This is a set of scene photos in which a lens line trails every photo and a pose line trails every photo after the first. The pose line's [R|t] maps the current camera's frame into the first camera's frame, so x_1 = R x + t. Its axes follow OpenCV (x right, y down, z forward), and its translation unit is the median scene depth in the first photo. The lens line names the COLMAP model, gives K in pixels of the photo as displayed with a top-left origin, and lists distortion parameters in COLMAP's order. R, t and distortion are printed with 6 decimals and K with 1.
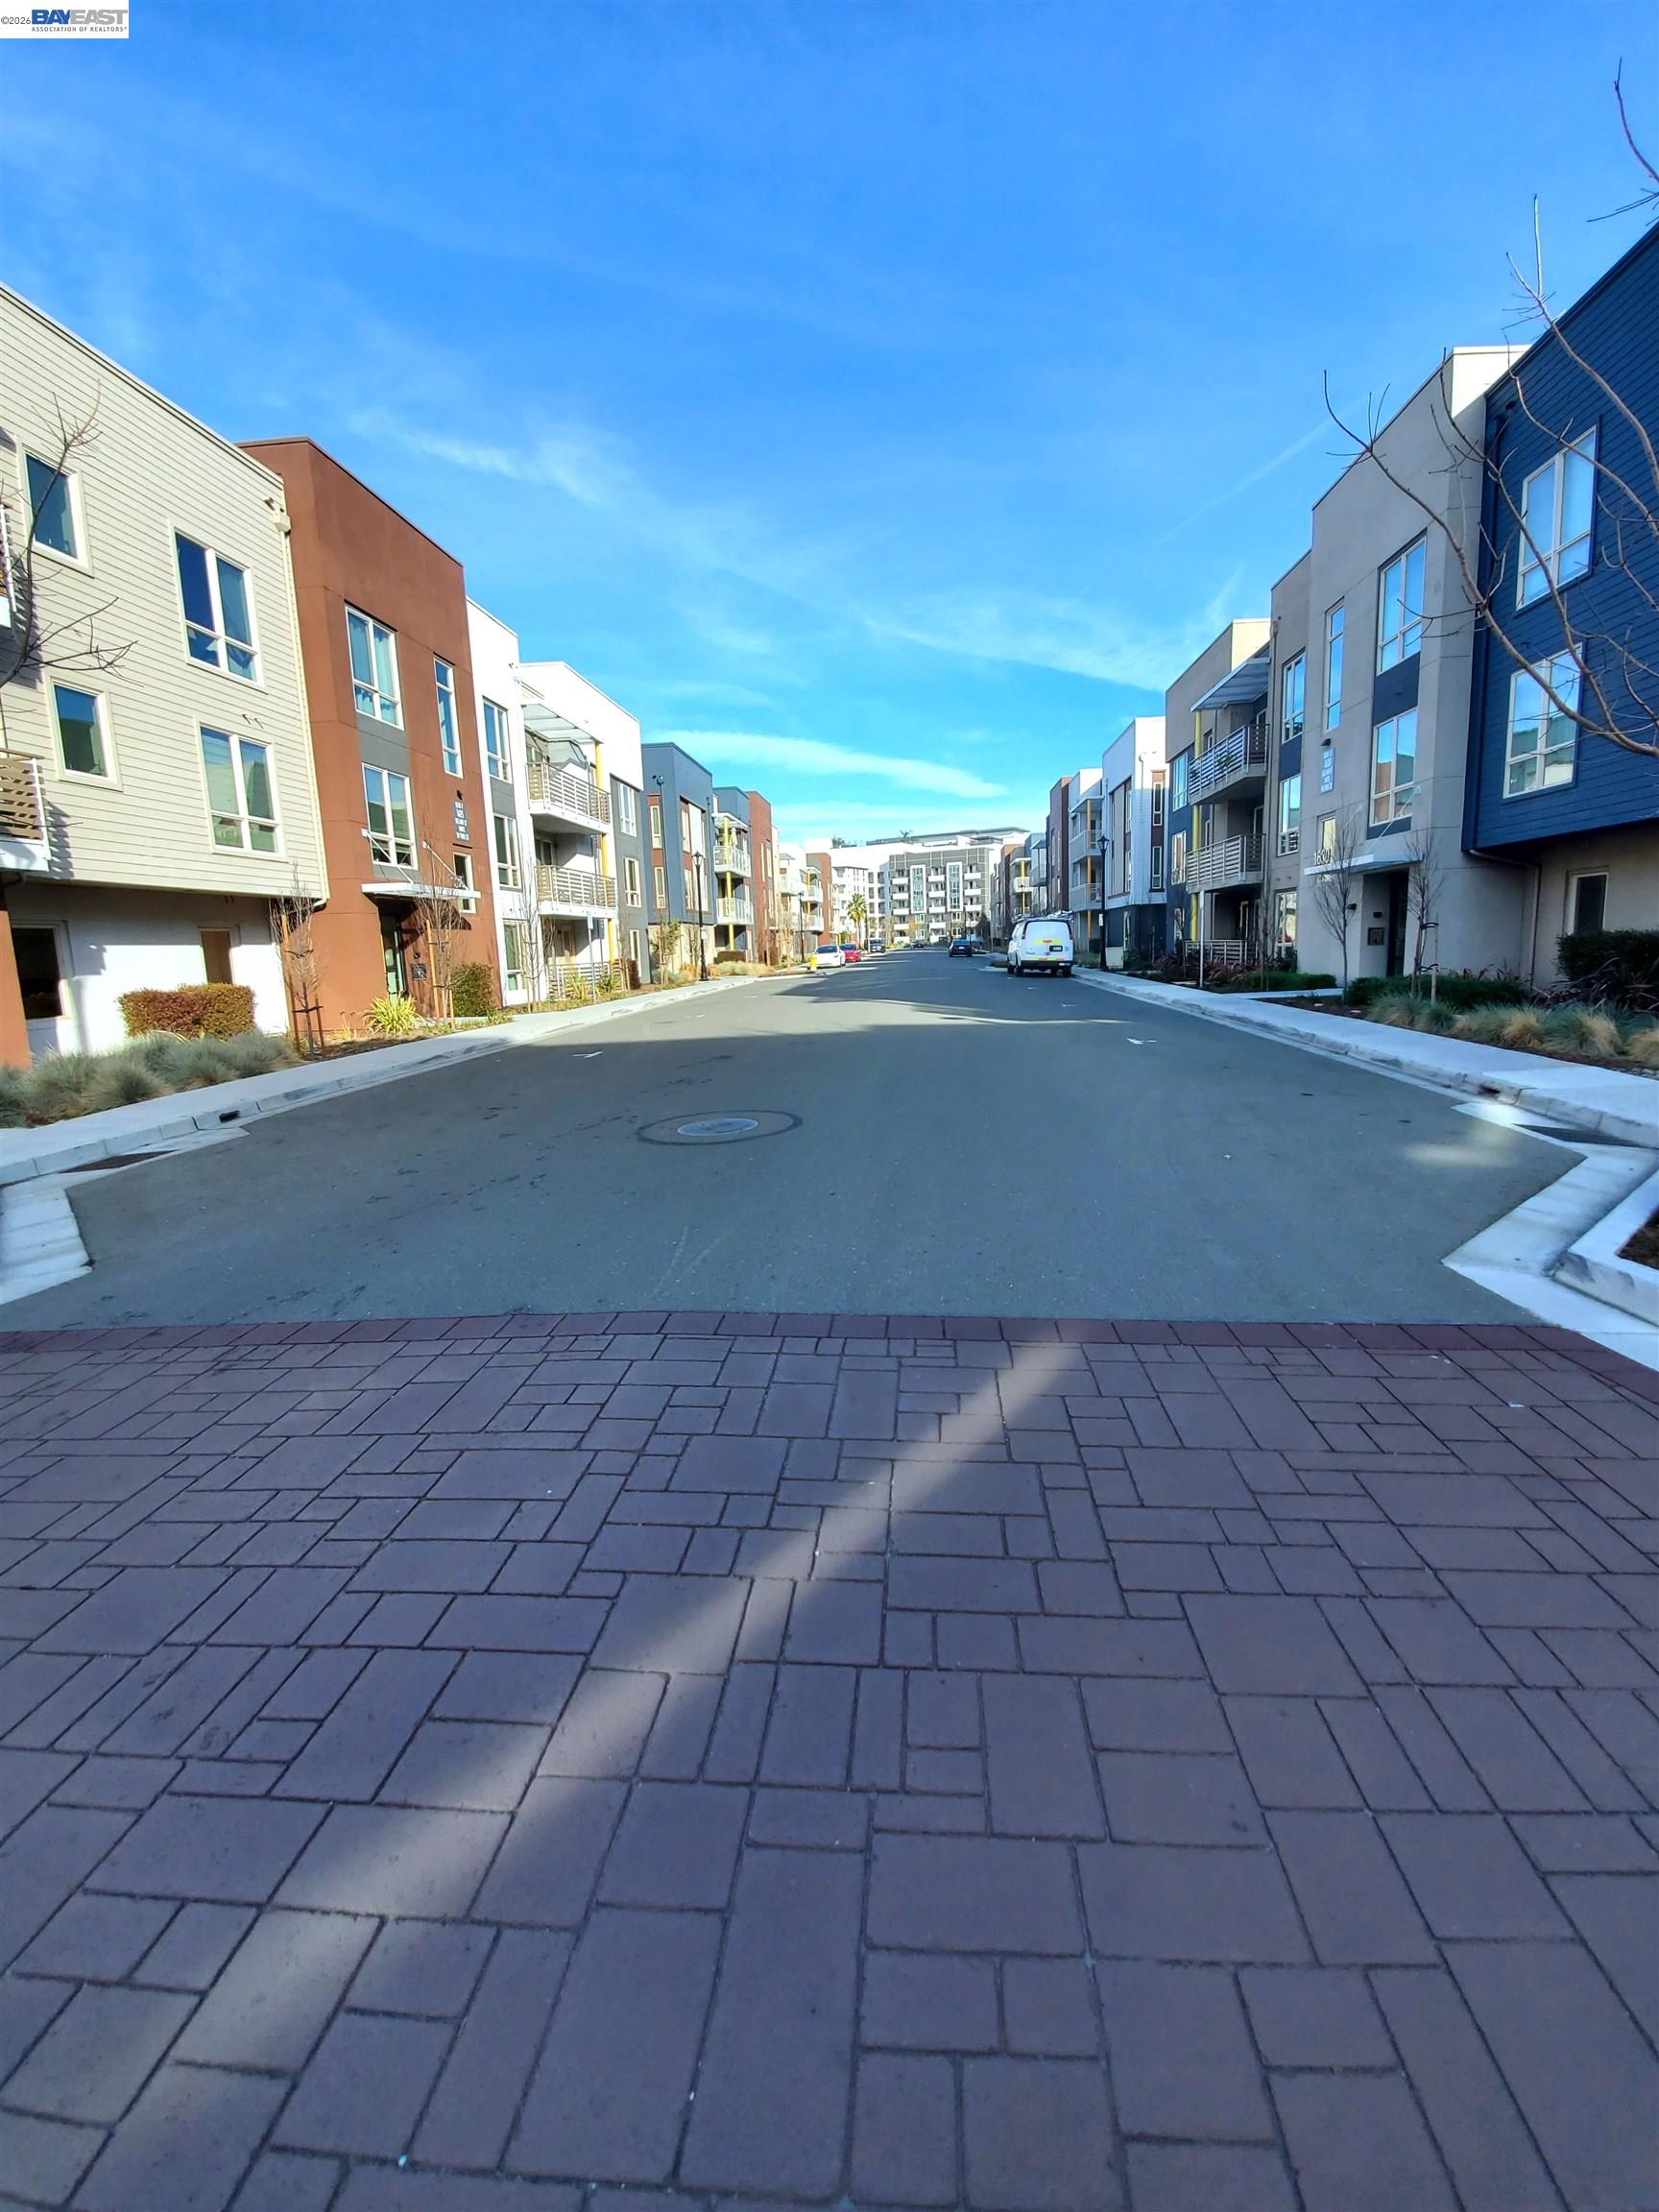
lens RADIAL K [[924.0, 0, 829.5], [0, 924.0, 1106.0], [0, 0, 1]] dist [-0.000774, -0.015164]
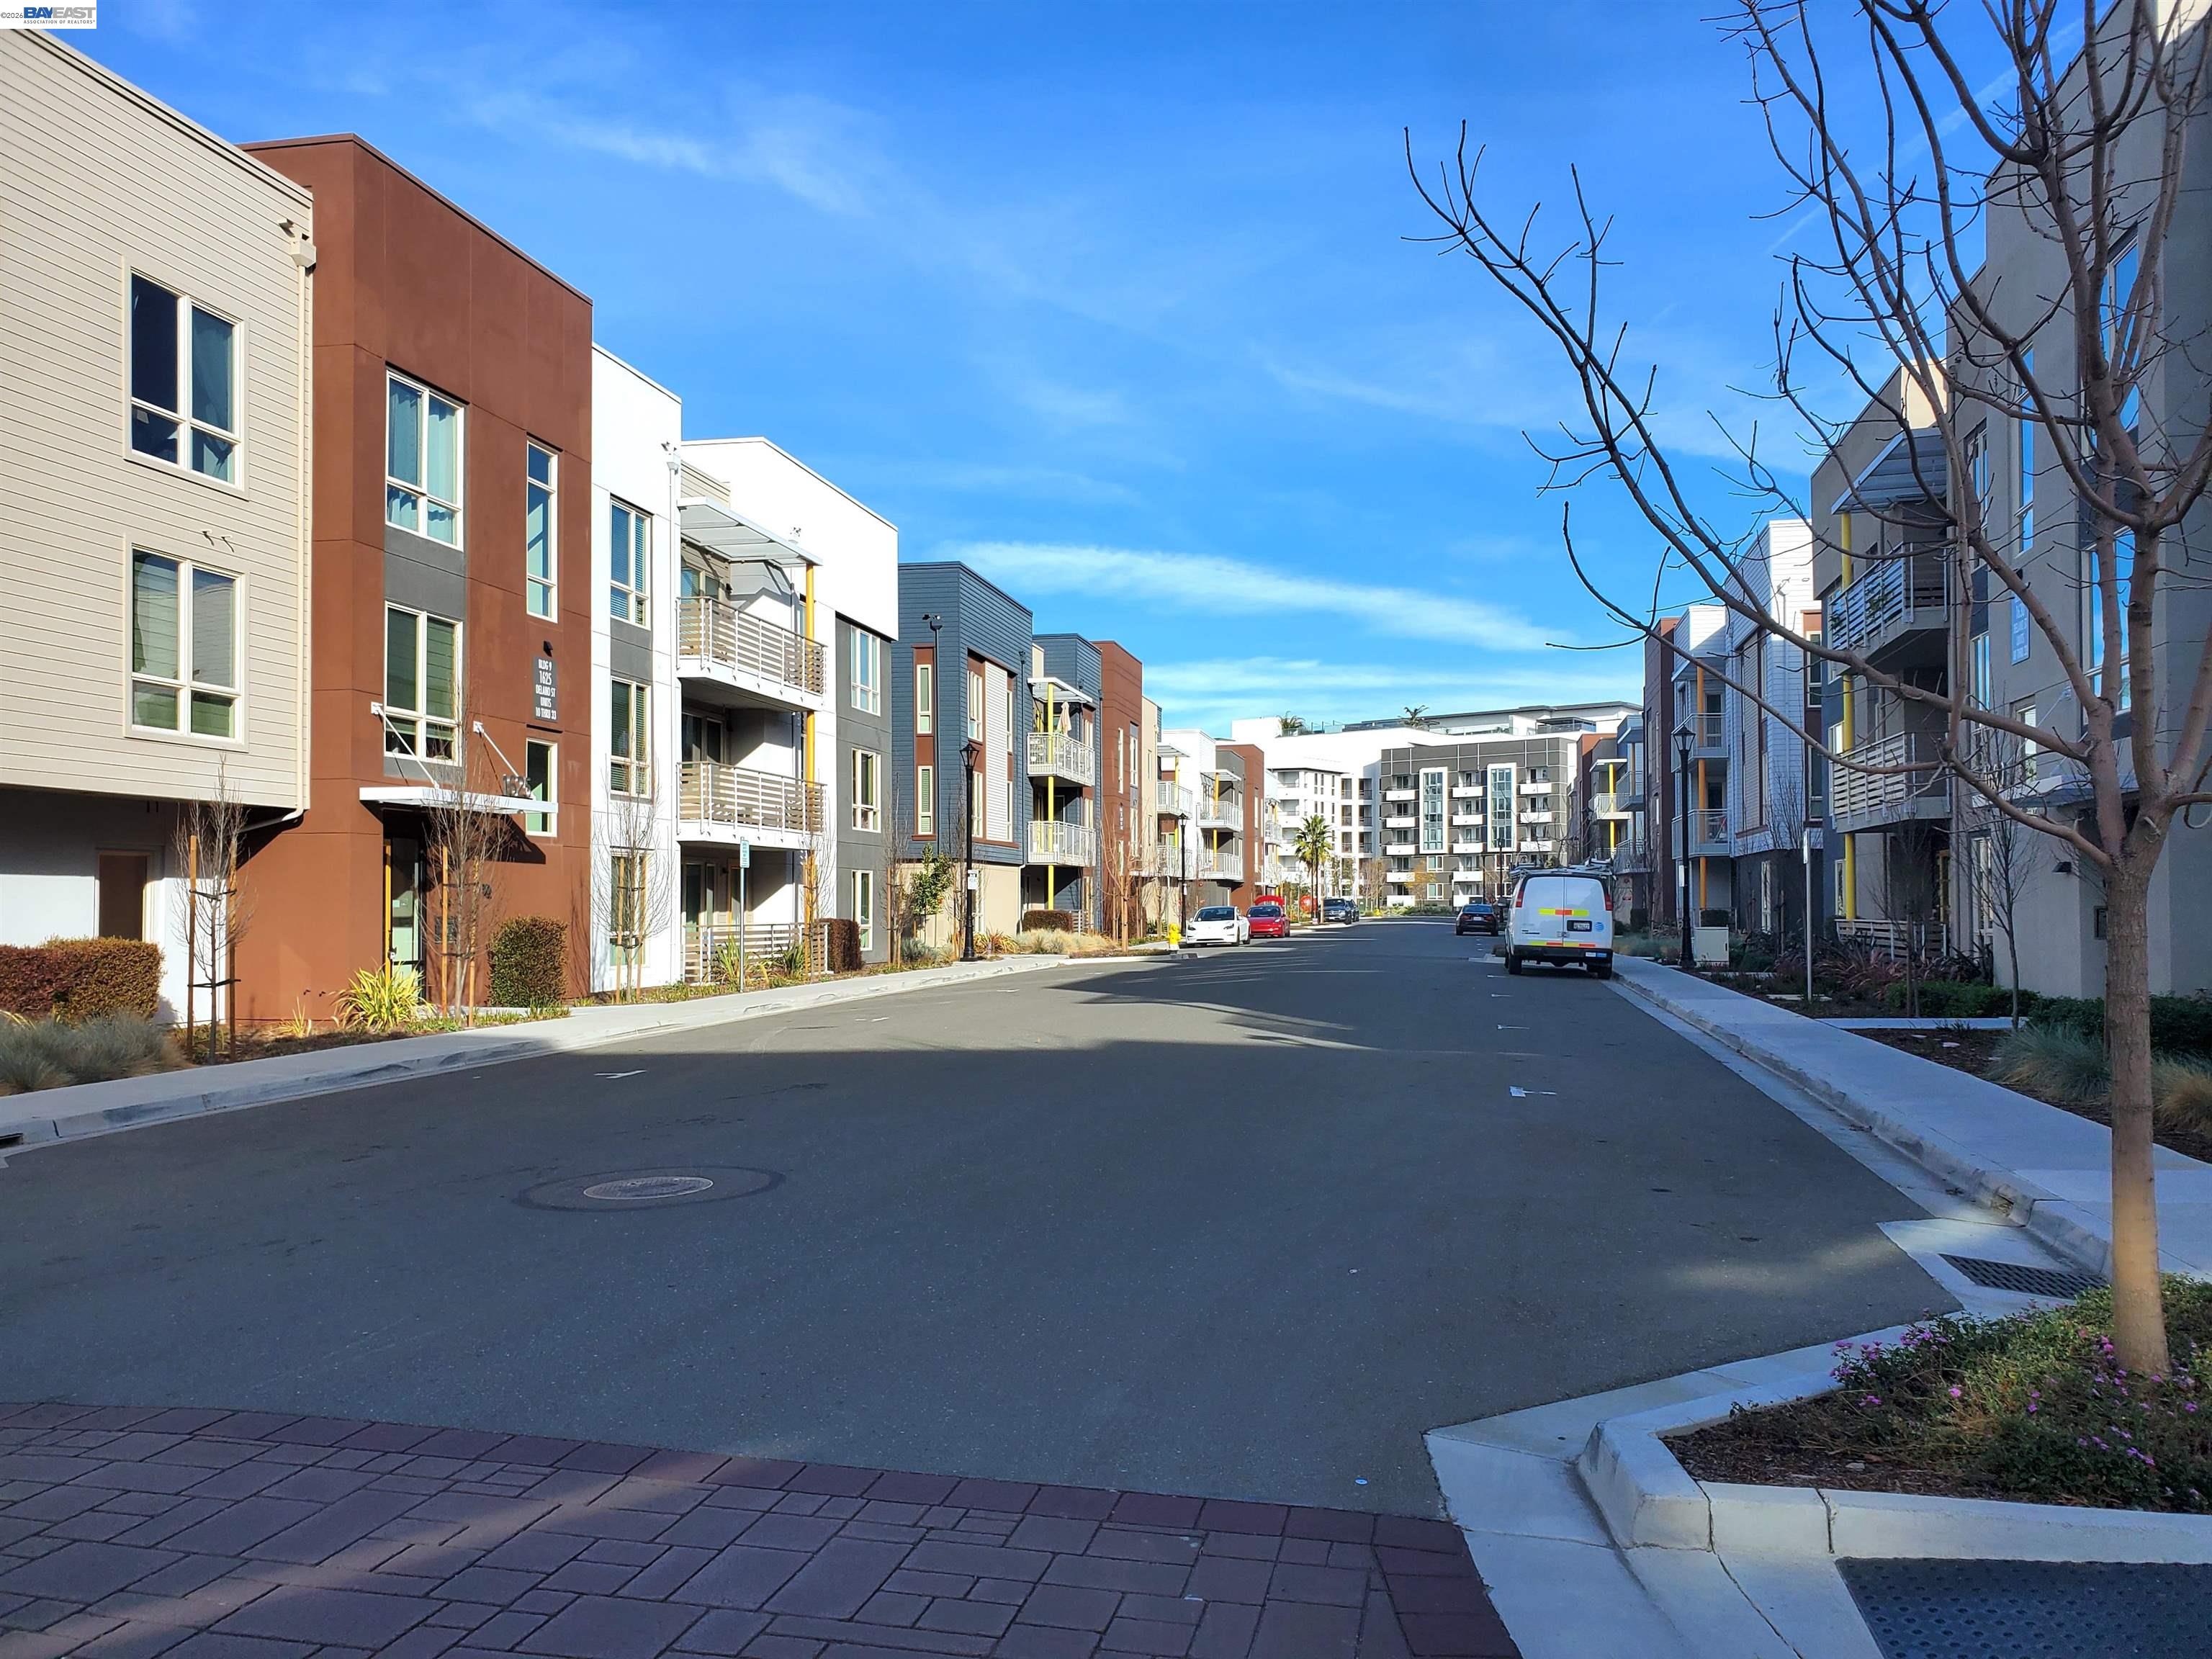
lens RADIAL K [[1740.8, 0, 1097.3], [0, 1740.8, 886.9], [0, 0, 1]] dist [0.005948, -0.018382]
pose [[0.989777, 0.028322, -0.139781, 0.115688], [-0.053055, 0.982864, -0.176531, 0.004953], [0.132386, 0.182143, 0.974319, -0.051483]]
